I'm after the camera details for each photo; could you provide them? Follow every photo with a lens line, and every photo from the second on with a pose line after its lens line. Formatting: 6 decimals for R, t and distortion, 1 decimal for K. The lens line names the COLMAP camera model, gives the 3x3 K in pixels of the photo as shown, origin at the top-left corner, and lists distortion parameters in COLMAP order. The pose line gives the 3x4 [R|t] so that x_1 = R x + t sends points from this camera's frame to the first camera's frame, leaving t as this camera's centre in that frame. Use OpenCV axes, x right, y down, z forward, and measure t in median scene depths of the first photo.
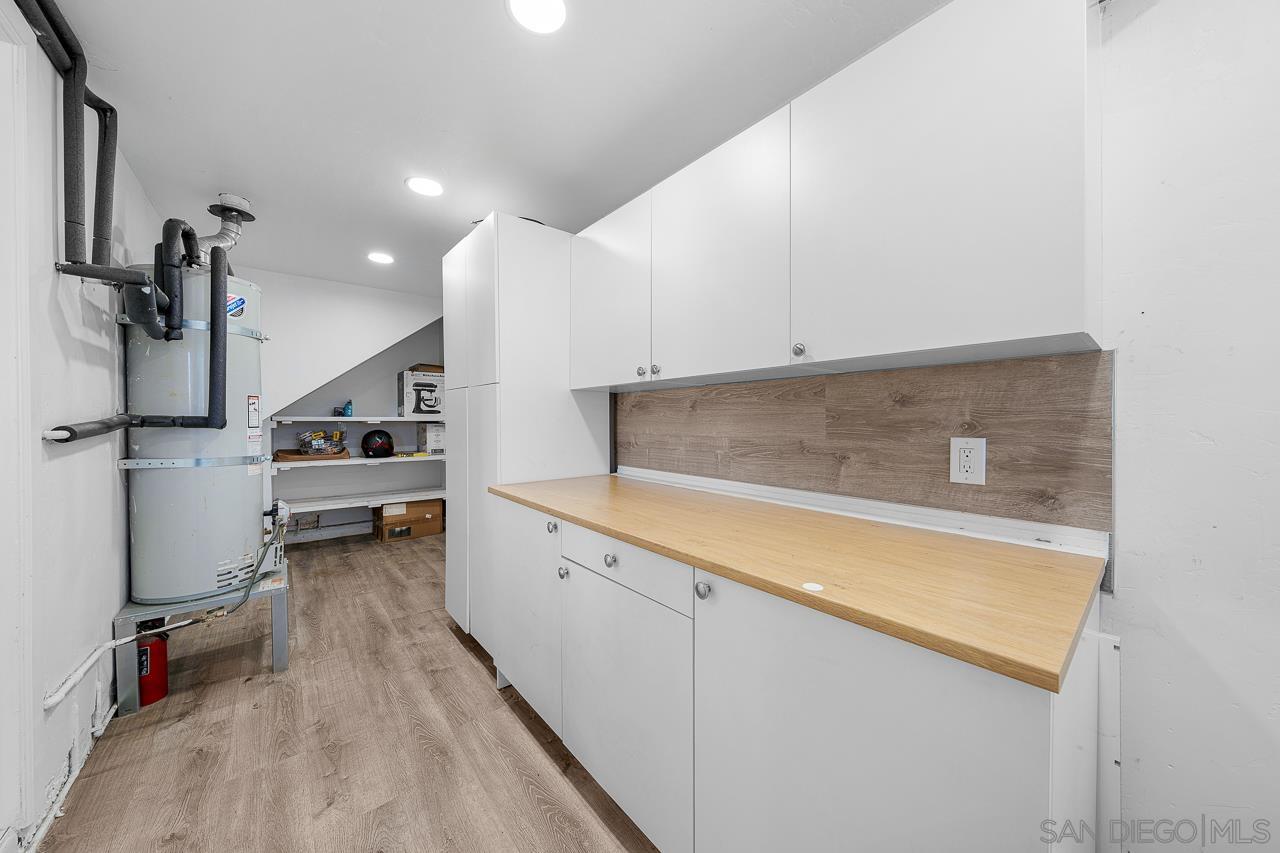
lens RADIAL K [[441.3, 0, 641.5], [0, 441.3, 419.7], [0, 0, 1]] dist [-0.001001, 0.001102]
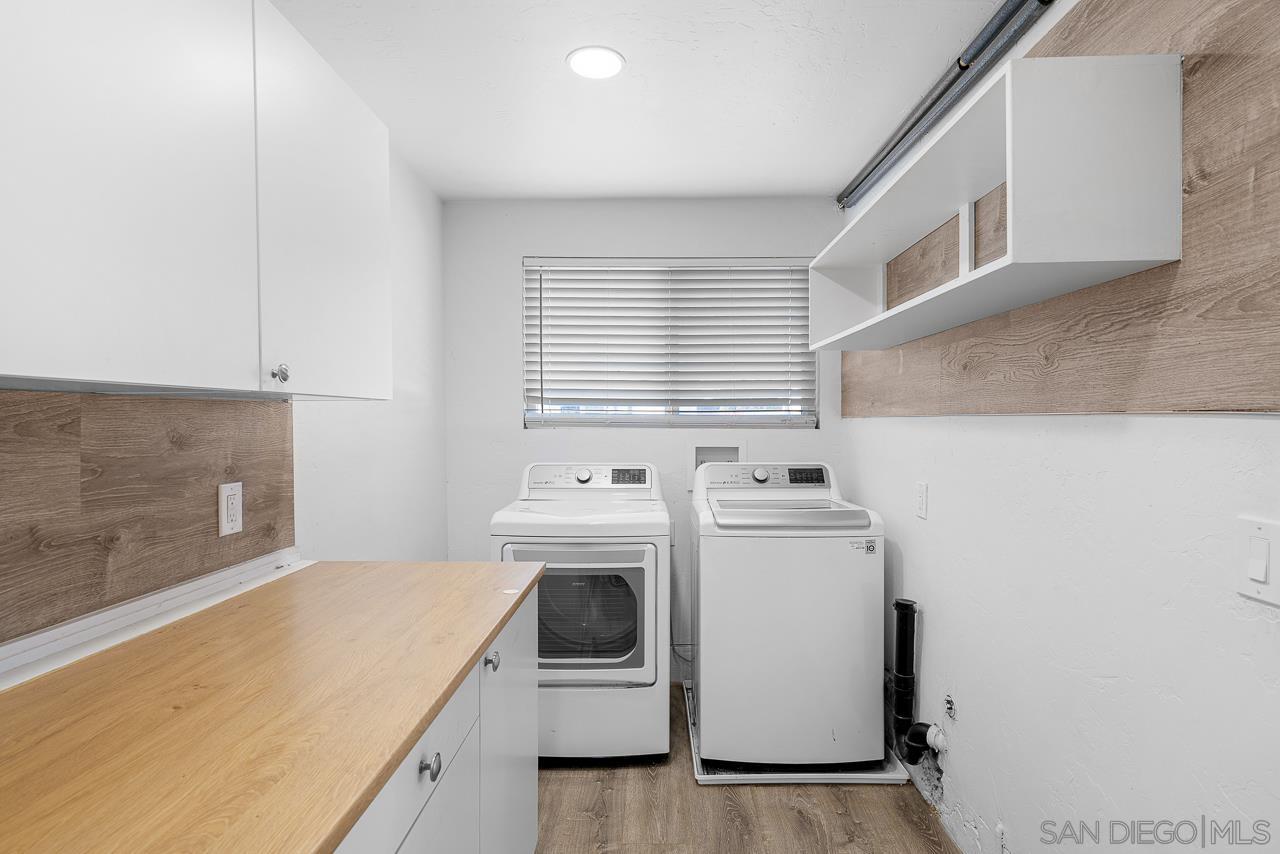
lens RADIAL K [[667.3, 0, 642.8], [0, 667.3, 427.5], [0, 0, 1]] dist [-0.000043, -0.000105]
pose [[-0.758297, -0.001879, 0.651906, -0.762251], [0.005686, 0.999939, 0.009496, -0.078333], [-0.651884, 0.010907, -0.758240, 1.430176]]
